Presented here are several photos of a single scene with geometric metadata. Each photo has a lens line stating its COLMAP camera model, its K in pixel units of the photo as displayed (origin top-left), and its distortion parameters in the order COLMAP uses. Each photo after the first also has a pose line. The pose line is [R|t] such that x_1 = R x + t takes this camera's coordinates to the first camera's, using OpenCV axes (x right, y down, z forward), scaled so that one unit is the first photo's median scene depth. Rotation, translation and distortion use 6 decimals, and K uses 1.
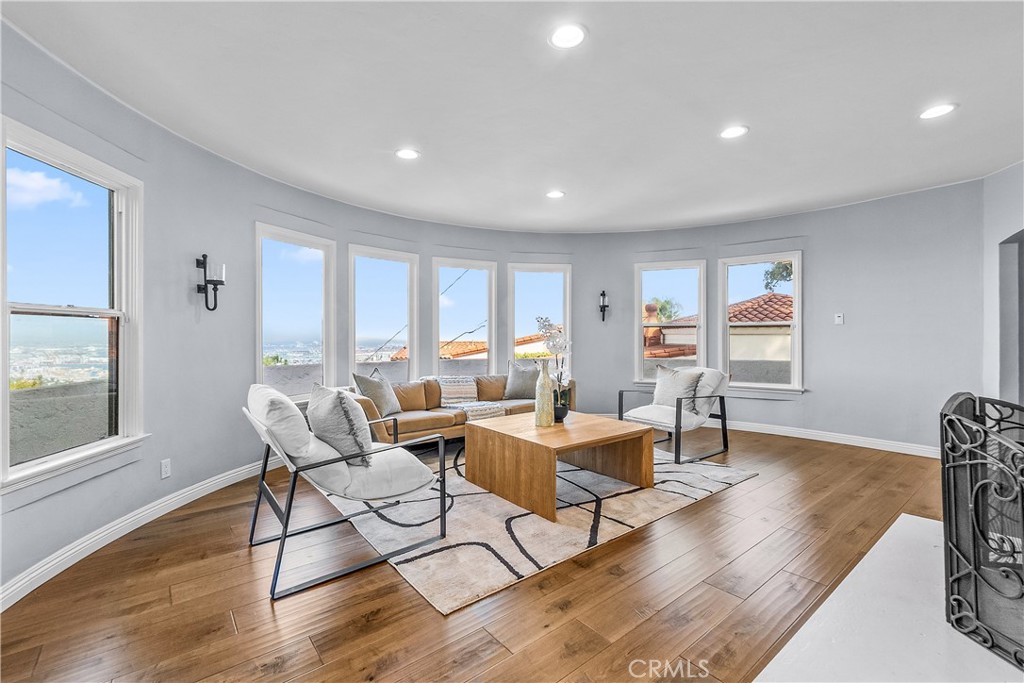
lens RADIAL K [[445.4, 0, 512.8], [0, 445.4, 339.3], [0, 0, 1]] dist [-0.006329, 0.001325]
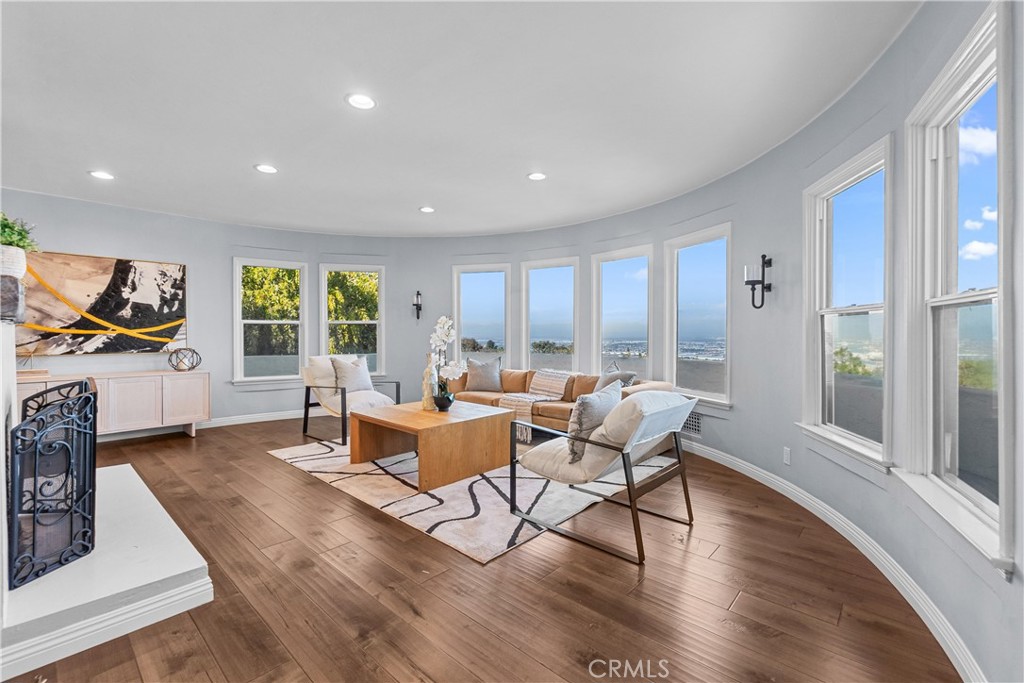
lens RADIAL K [[445.4, 0, 512.0], [0, 445.4, 335.0], [0, 0, 1]] dist [-0.006329, 0.001325]
pose [[0.141636, 0.008561, -0.989882, 1.327149], [-0.006769, 0.999948, 0.007680, -0.011087], [0.989896, 0.005613, 0.141686, 1.104463]]
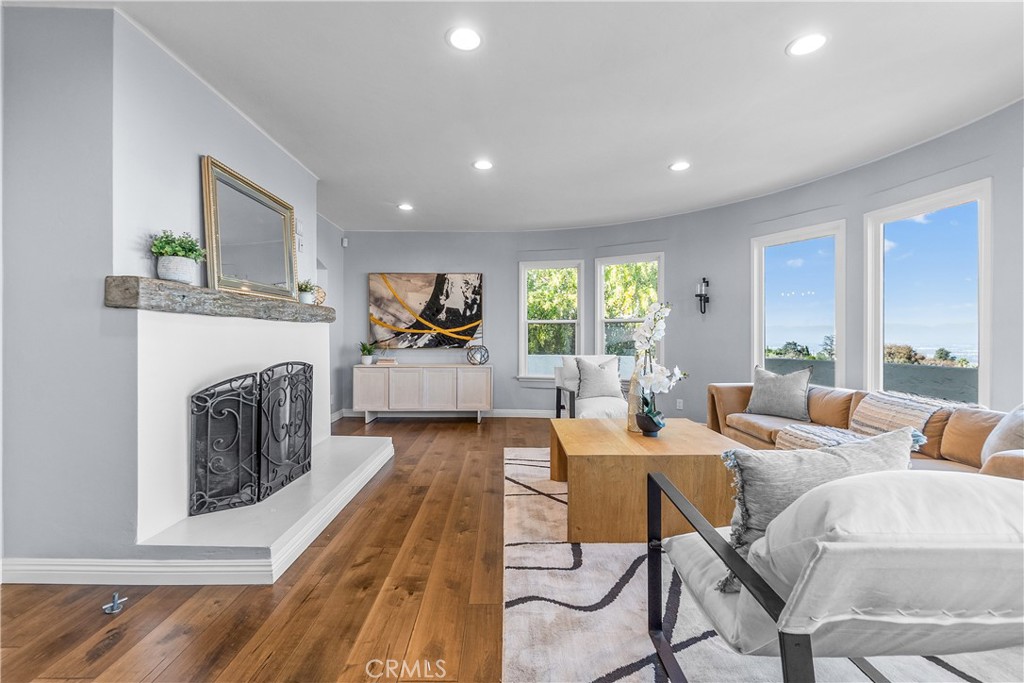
lens RADIAL K [[445.4, 0, 507.3], [0, 445.4, 337.8], [0, 0, 1]] dist [-0.006329, 0.001325]
pose [[-0.634614, 0.002784, -0.772825, 0.945400], [-0.003772, 0.999970, 0.006700, 0.011779], [0.772820, 0.007167, -0.634584, 1.423407]]
